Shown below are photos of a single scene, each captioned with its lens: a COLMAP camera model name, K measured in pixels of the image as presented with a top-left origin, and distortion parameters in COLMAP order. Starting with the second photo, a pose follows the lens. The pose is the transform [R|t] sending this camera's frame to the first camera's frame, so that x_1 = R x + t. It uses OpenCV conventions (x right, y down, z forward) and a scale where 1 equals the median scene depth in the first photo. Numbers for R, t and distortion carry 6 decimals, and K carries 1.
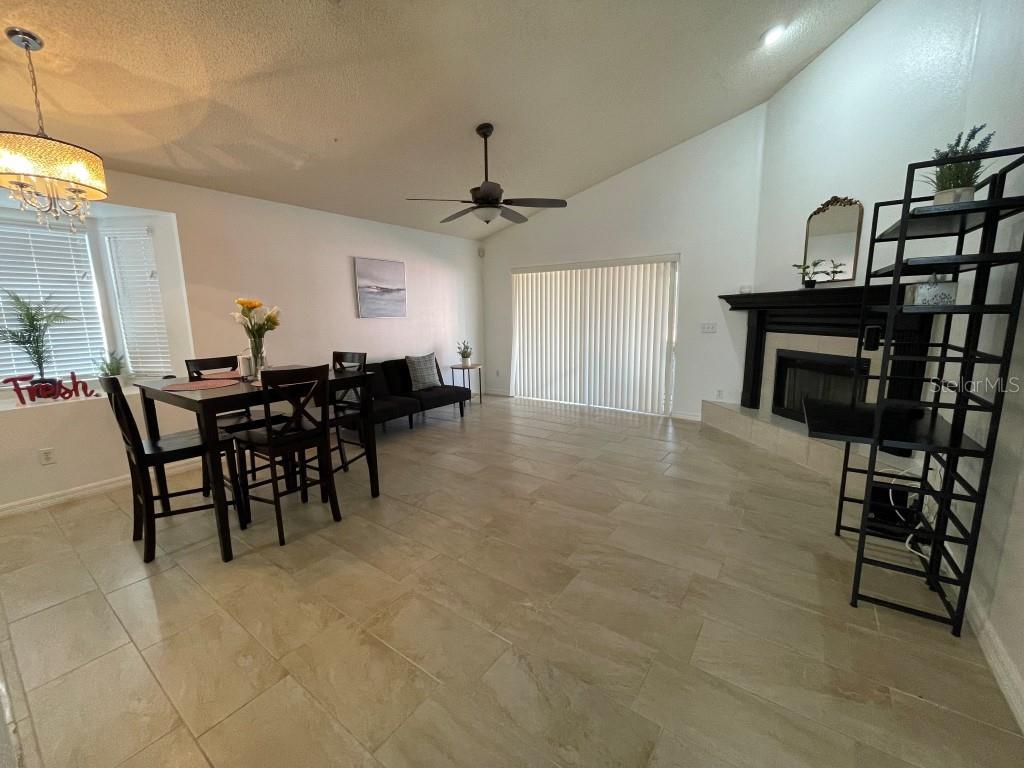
lens RADIAL K [[415.0, 0, 511.3], [0, 415.0, 380.9], [0, 0, 1]] dist [-0.000336, -0.000070]
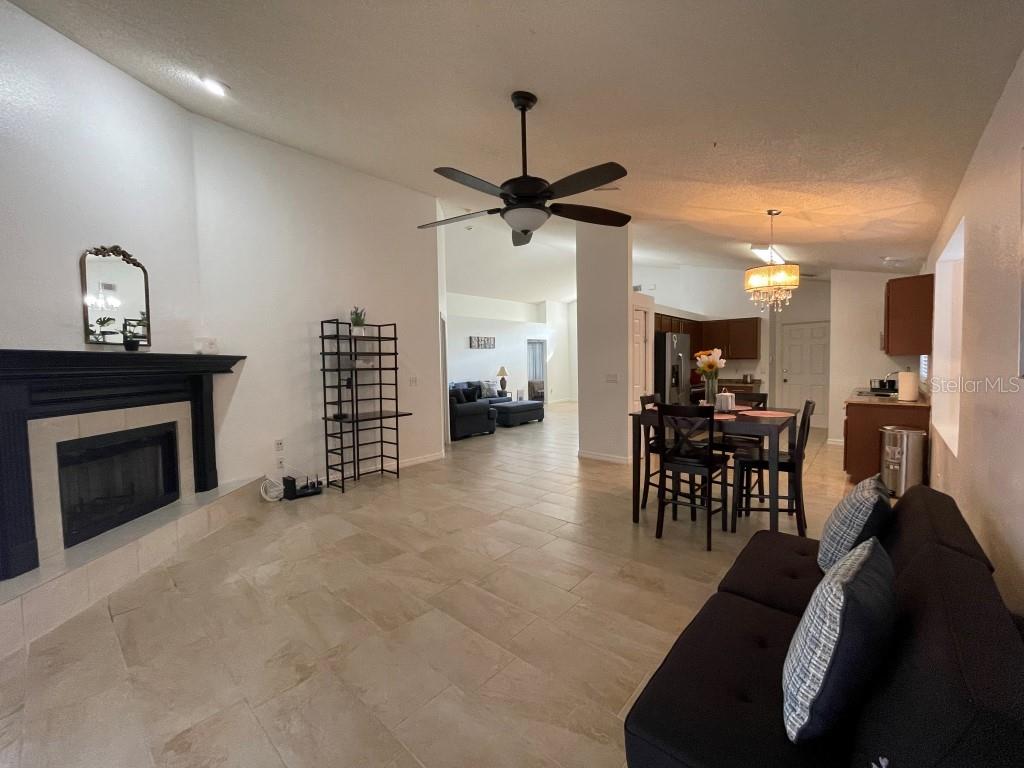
lens RADIAL K [[415.0, 0, 511.3], [0, 415.0, 380.9], [0, 0, 1]] dist [-0.000336, -0.000070]
pose [[-0.993967, 0.029816, 0.105550, -0.101573], [0.050933, 0.977763, 0.203435, -0.297338], [-0.097137, 0.207583, -0.973383, 1.751728]]
